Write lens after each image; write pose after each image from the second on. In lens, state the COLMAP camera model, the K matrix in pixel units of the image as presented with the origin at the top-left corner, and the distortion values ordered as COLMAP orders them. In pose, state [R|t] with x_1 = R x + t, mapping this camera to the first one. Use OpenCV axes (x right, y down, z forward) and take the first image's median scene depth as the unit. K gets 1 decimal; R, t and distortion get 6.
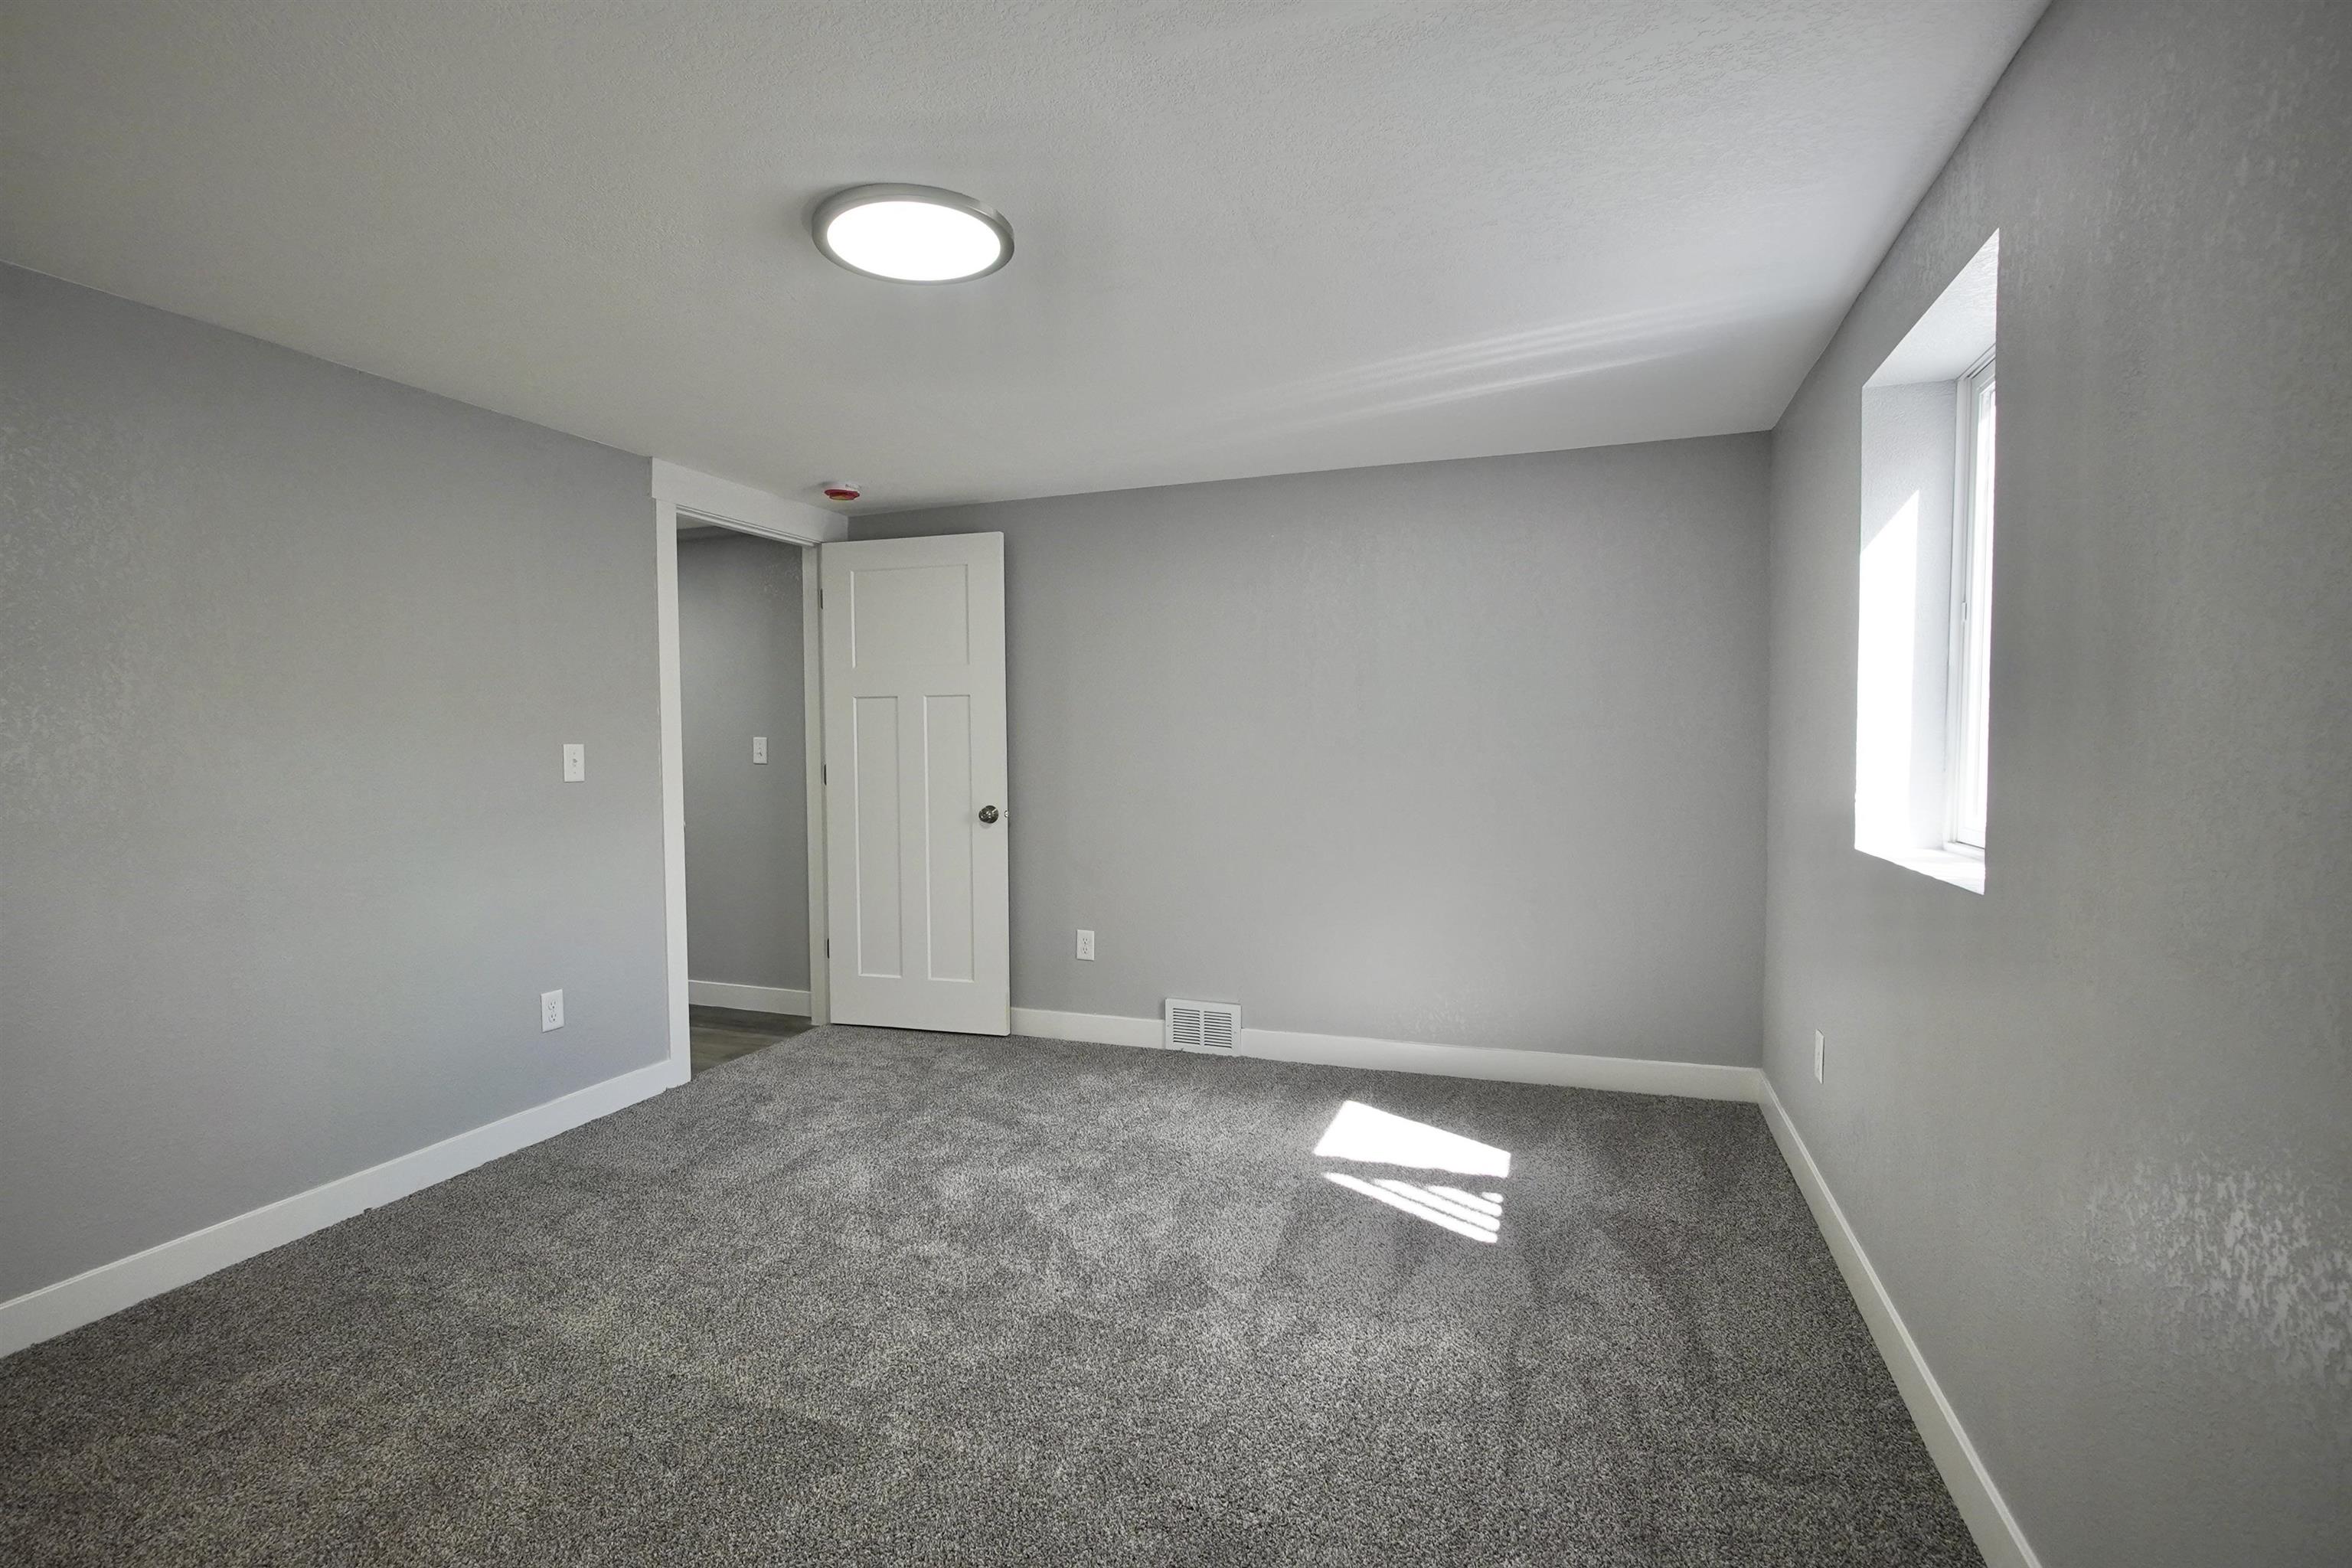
lens RADIAL K [[1079.3, 0, 1173.8], [0, 1079.3, 786.5], [0, 0, 1]] dist [-0.026234, 0.013851]
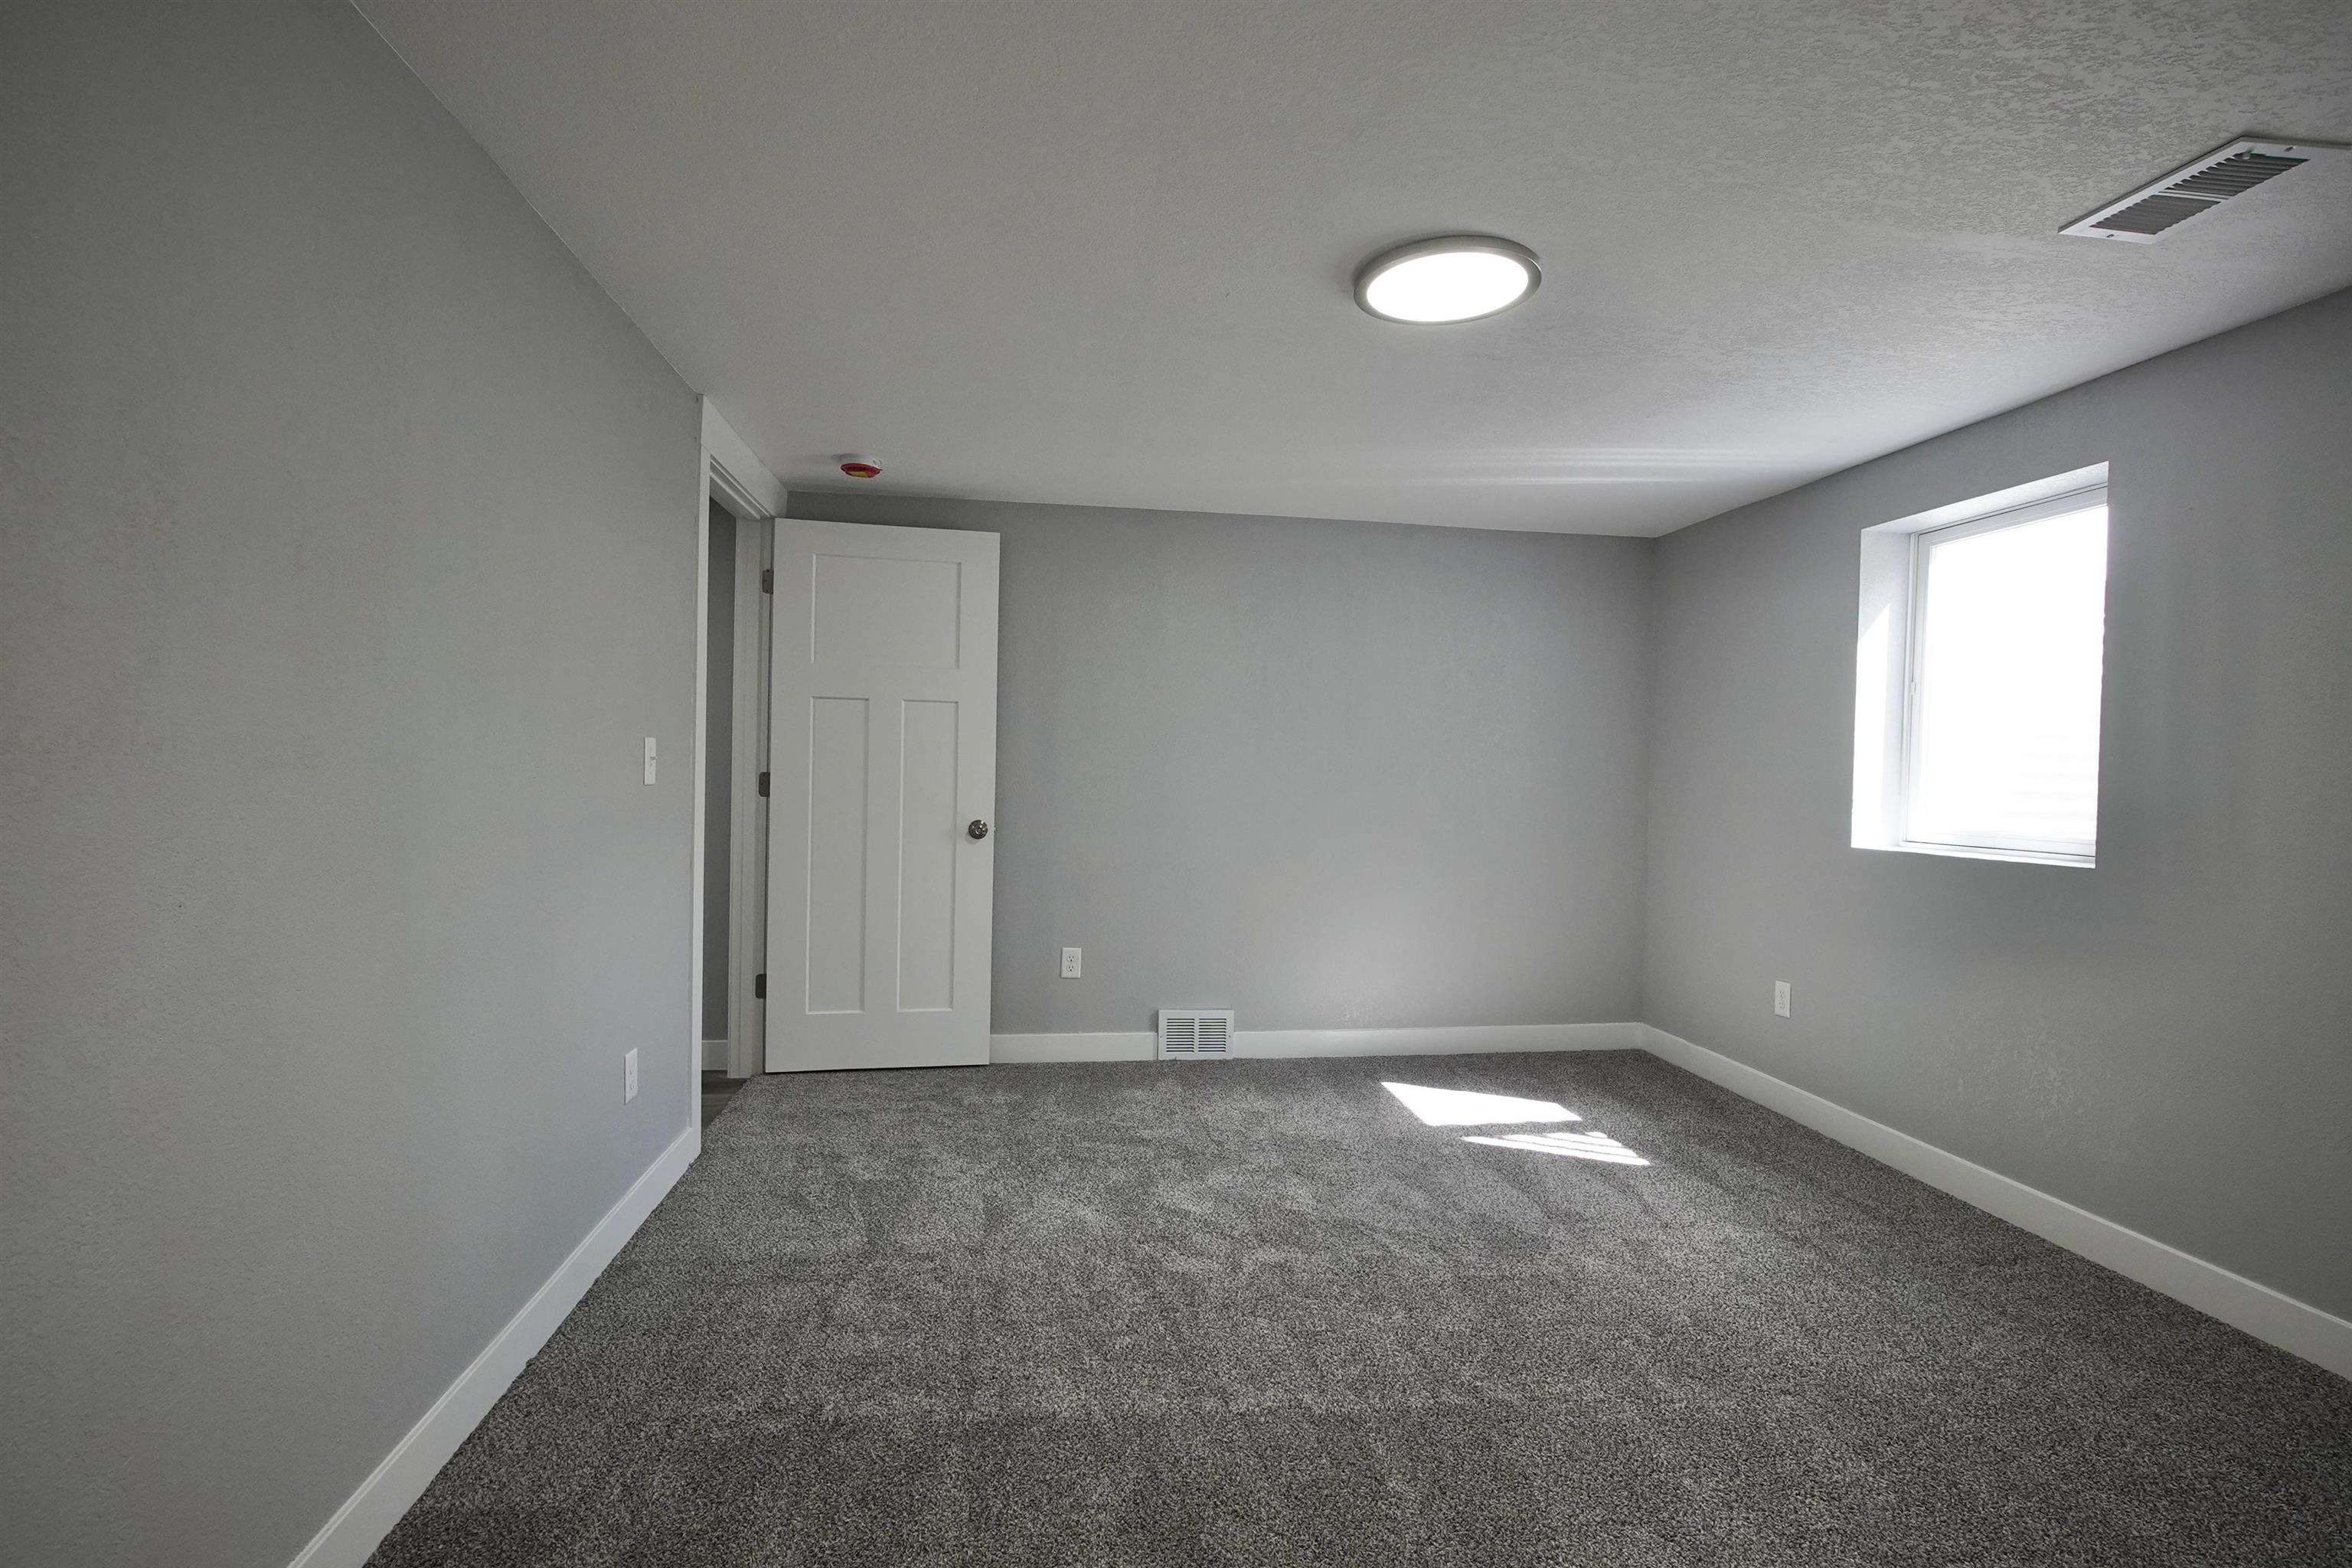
lens RADIAL K [[1079.3, 0, 1173.8], [0, 1079.3, 786.5], [0, 0, 1]] dist [-0.026234, 0.013851]
pose [[0.880104, 0.019042, 0.474399, -0.541198], [-0.007549, 0.999630, -0.026119, 0.013350], [-0.474721, 0.019406, 0.879922, 0.103043]]
